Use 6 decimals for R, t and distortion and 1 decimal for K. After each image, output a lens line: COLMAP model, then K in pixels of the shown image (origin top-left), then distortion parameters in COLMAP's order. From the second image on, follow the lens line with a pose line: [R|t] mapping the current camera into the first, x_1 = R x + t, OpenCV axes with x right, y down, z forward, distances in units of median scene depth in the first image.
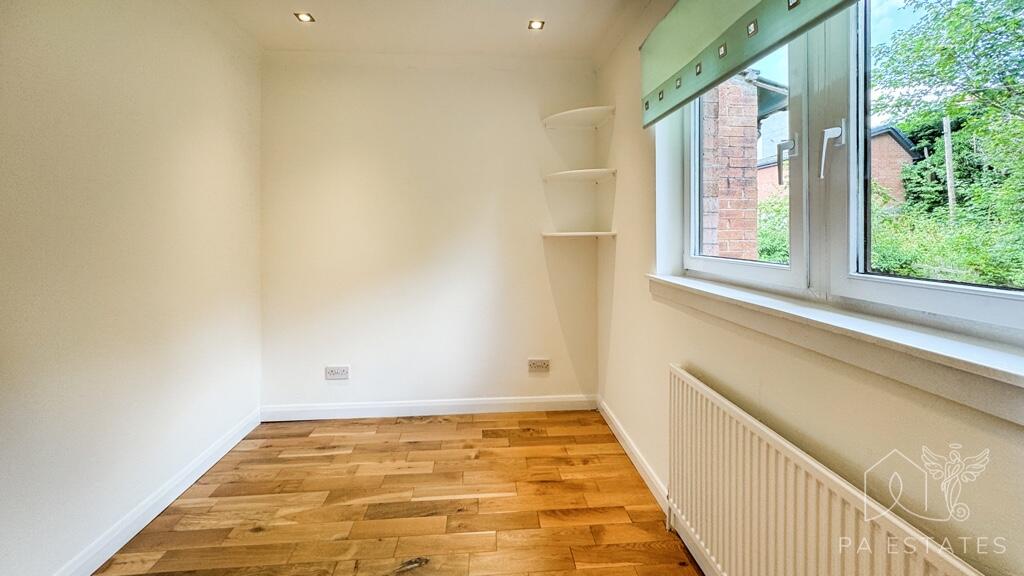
lens RADIAL K [[413.8, 0, 509.0], [0, 413.8, 224.5], [0, 0, 1]] dist [-0.000175, 0.000145]
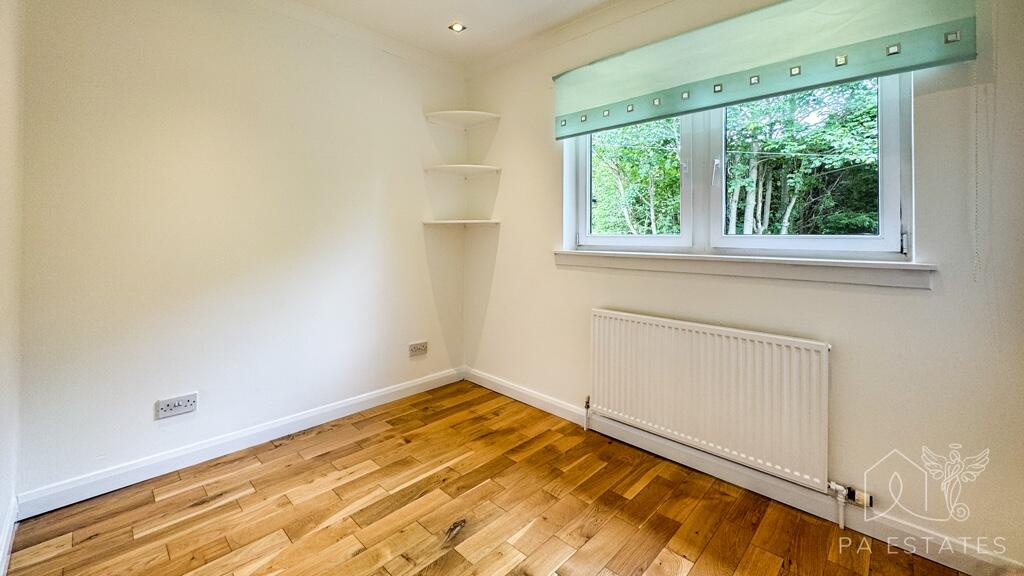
lens RADIAL K [[413.8, 0, 509.0], [0, 413.8, 224.5], [0, 0, 1]] dist [-0.000175, 0.000145]
pose [[0.744450, 0.026958, 0.667134, -0.556974], [-0.018317, 0.999633, -0.019953, 0.058134], [-0.667427, 0.002635, 0.744670, 0.099254]]
